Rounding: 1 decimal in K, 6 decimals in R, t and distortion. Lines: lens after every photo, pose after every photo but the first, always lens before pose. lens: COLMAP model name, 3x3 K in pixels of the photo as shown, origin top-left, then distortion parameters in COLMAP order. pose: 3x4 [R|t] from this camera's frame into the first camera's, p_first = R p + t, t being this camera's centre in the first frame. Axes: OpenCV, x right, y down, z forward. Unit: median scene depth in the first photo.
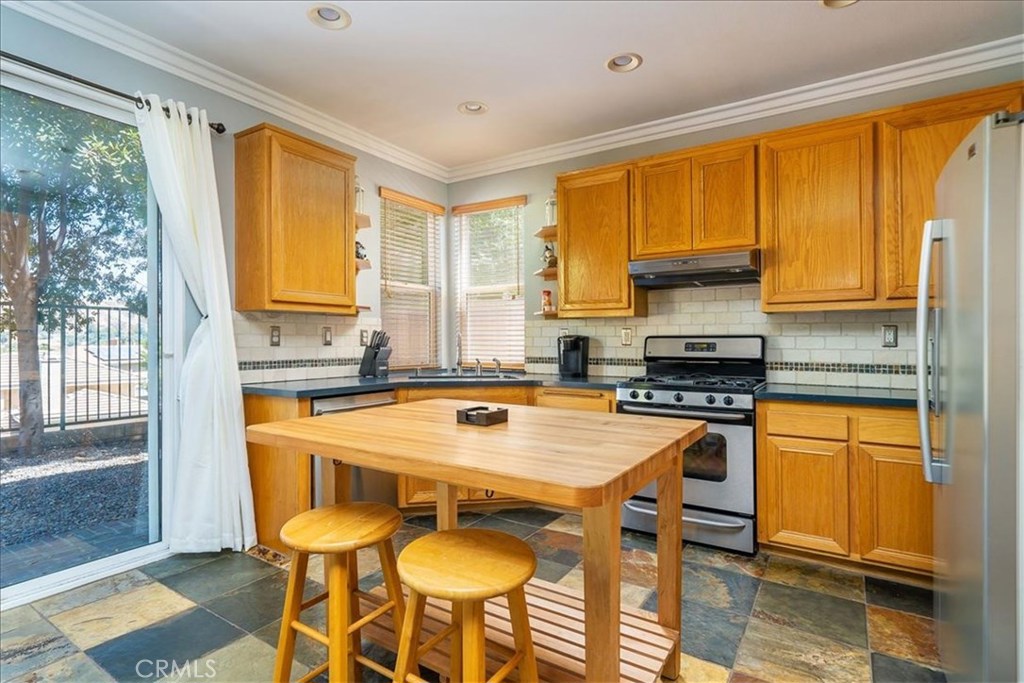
lens RADIAL K [[500.9, 0, 514.6], [0, 500.9, 337.5], [0, 0, 1]] dist [-0.001260, -0.000017]
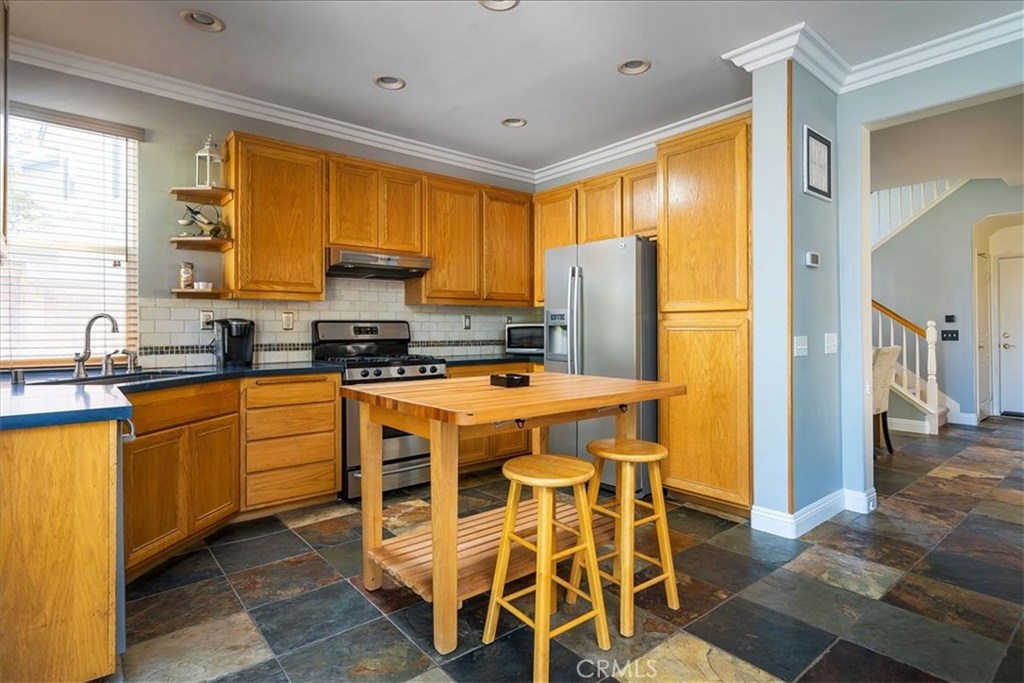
lens RADIAL K [[500.9, 0, 543.7], [0, 500.9, 322.2], [0, 0, 1]] dist [-0.001260, -0.000017]
pose [[0.301912, 0.005679, 0.953319, -0.630079], [-0.006014, 0.999974, -0.004052, 0.002159], [-0.953317, -0.004510, 0.301938, 0.261367]]
